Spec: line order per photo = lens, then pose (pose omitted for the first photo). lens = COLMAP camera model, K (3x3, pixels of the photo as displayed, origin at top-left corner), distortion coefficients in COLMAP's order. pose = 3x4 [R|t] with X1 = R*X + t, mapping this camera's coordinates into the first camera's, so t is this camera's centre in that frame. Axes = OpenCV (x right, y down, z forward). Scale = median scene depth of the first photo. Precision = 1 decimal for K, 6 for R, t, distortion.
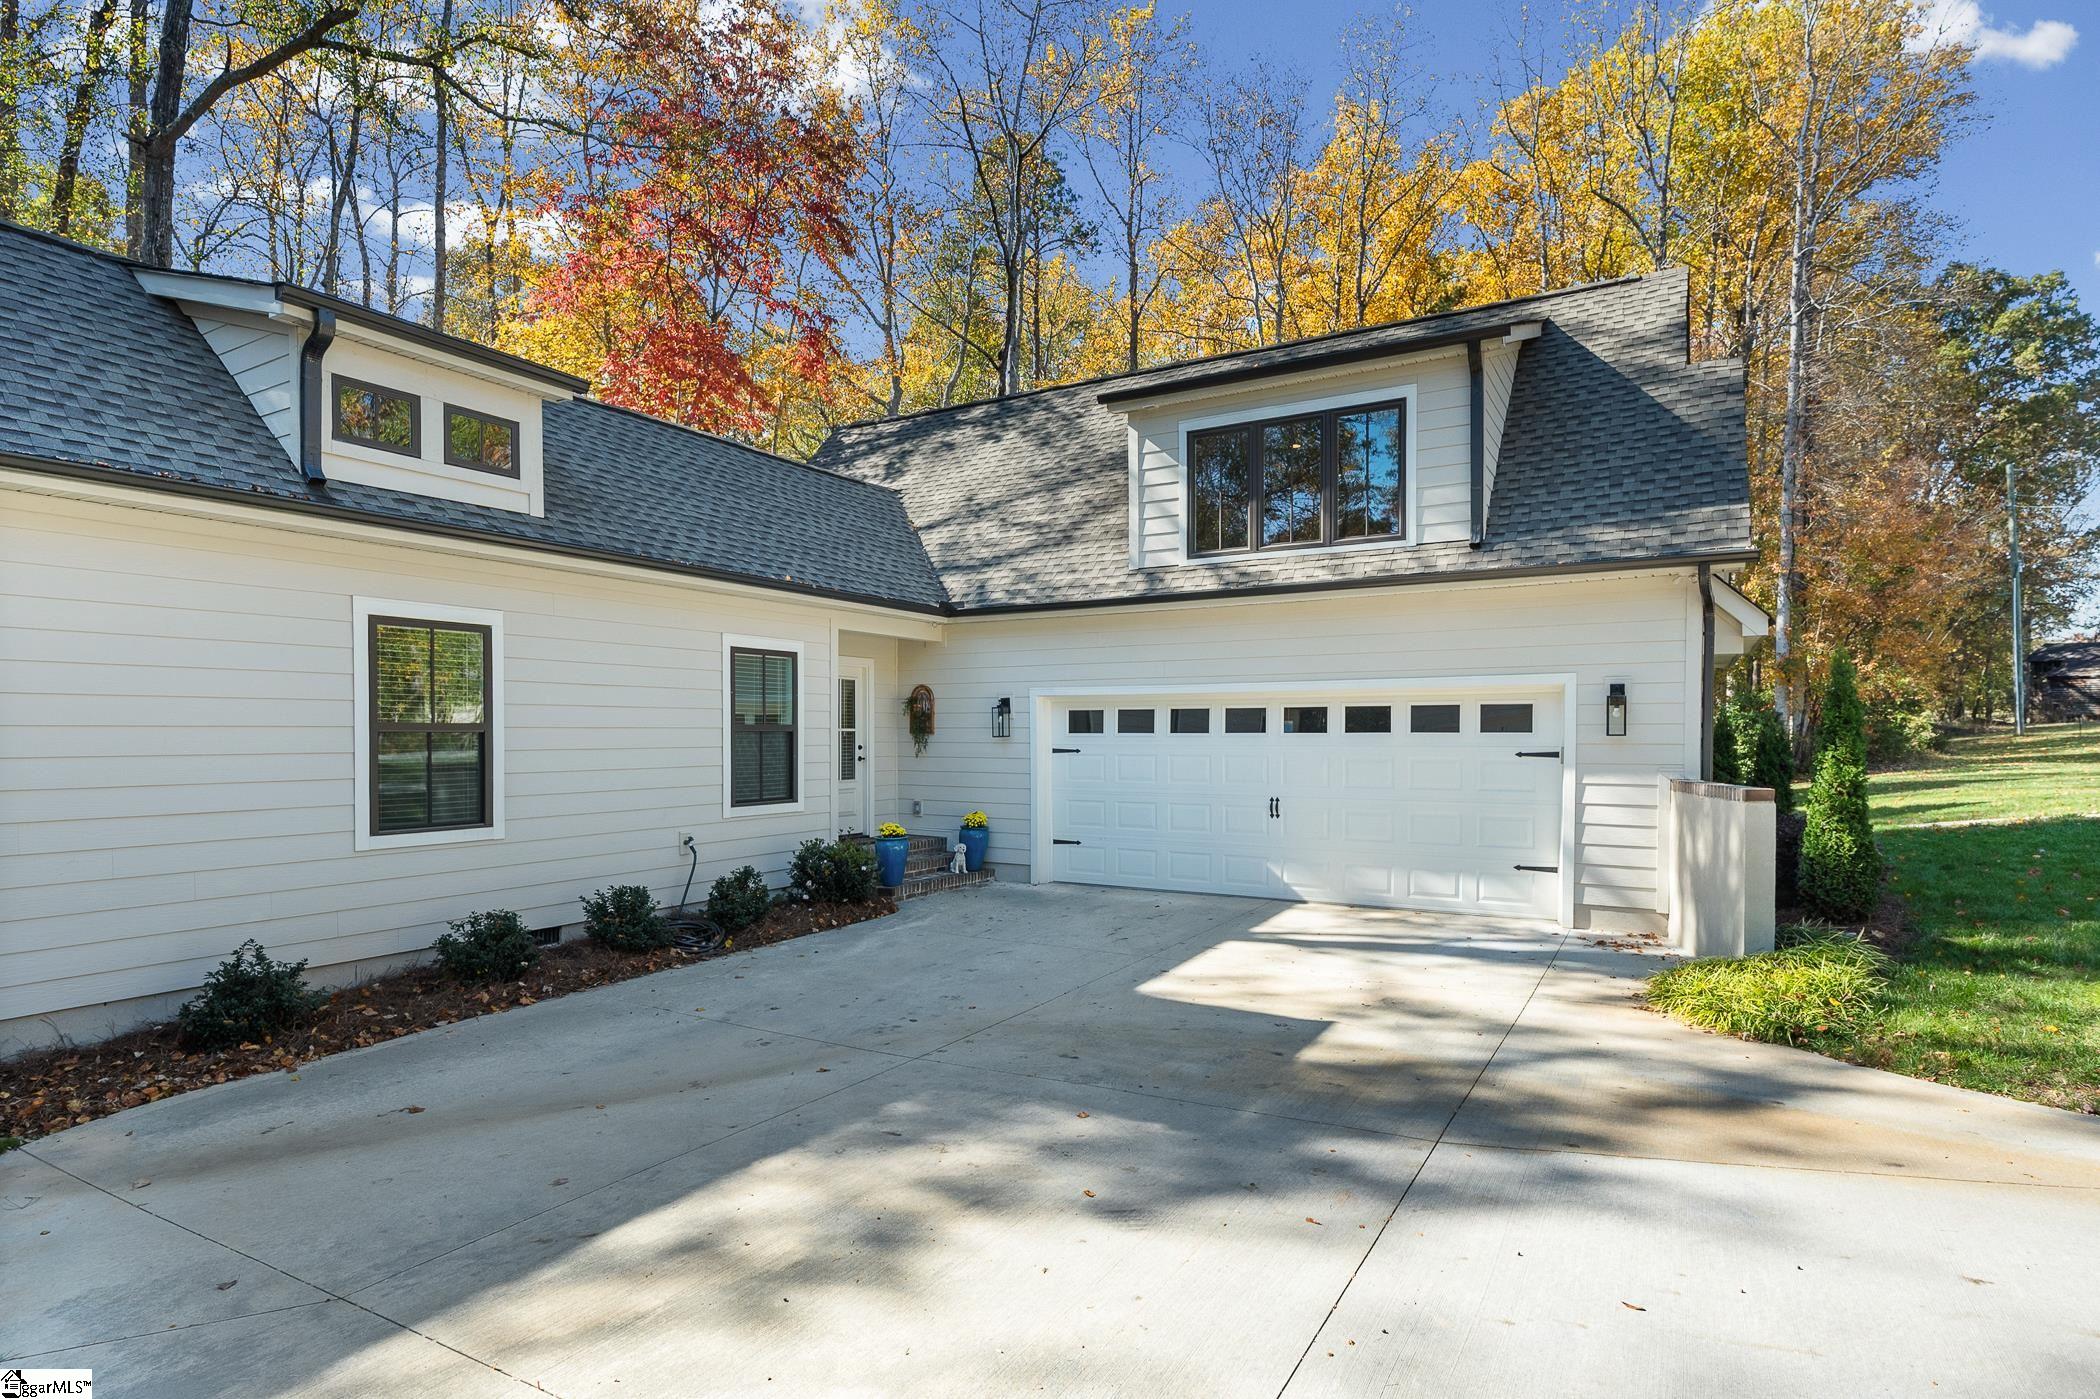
lens RADIAL K [[1087.0, 0, 1064.8], [0, 1087.0, 704.1], [0, 0, 1]] dist [-0.016482, -0.000205]
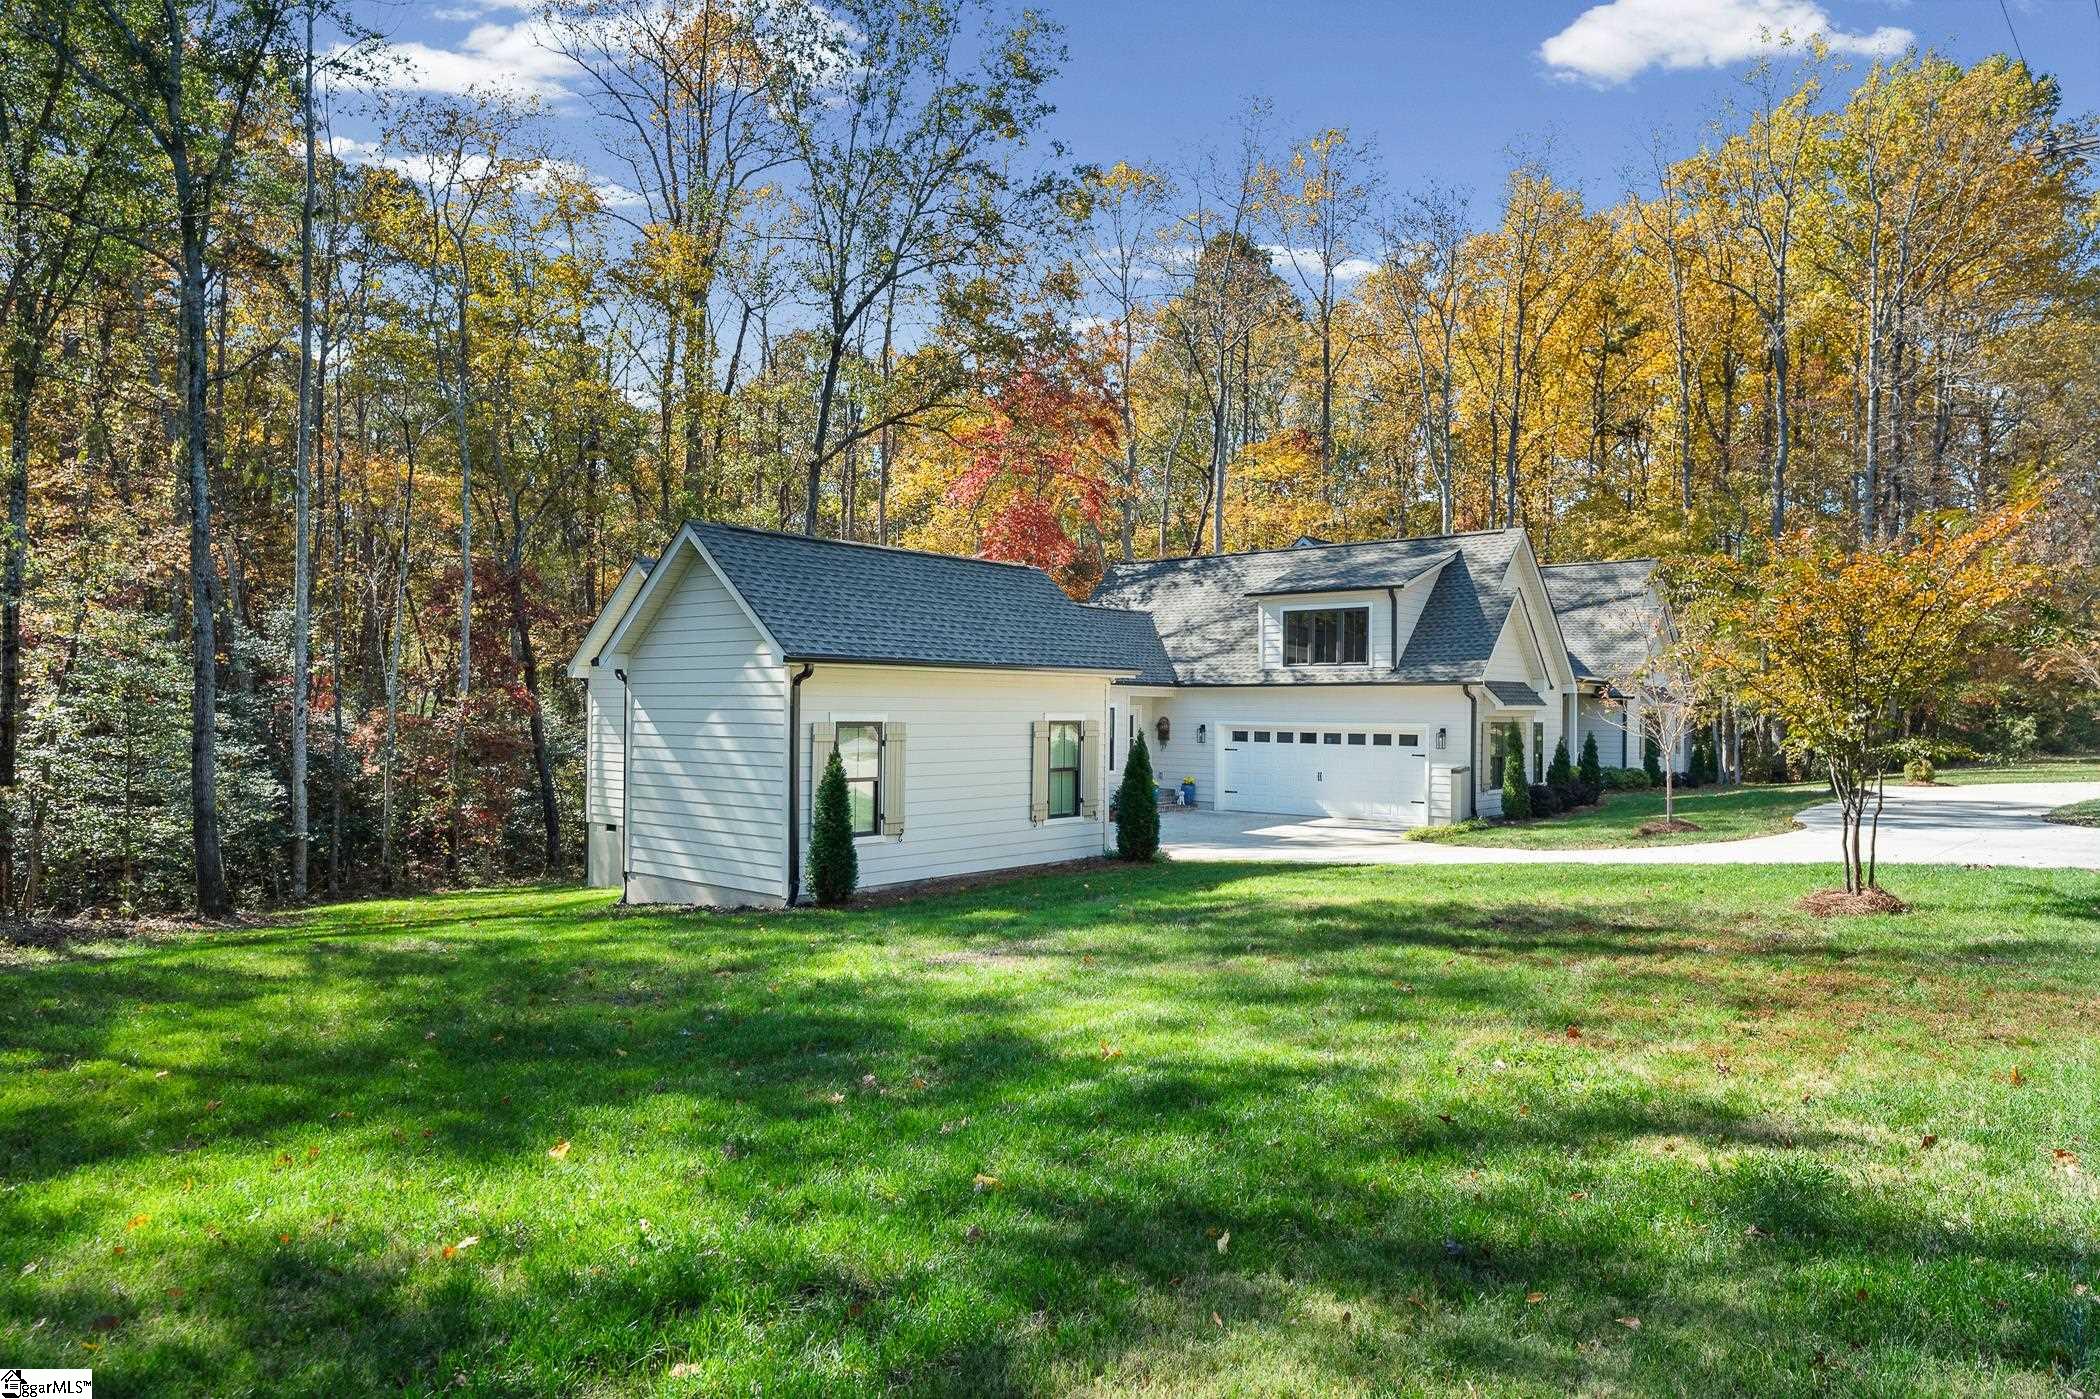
lens RADIAL K [[1262.7, 0, 1043.6], [0, 1262.7, 690.4], [0, 0, 1]] dist [0.007527, 0.000484]
pose [[0.979630, 0.003320, -0.200782, 0.141736], [-0.000919, 0.999927, 0.012050, -0.106015], [0.200807, -0.011620, 0.979562, -1.548964]]
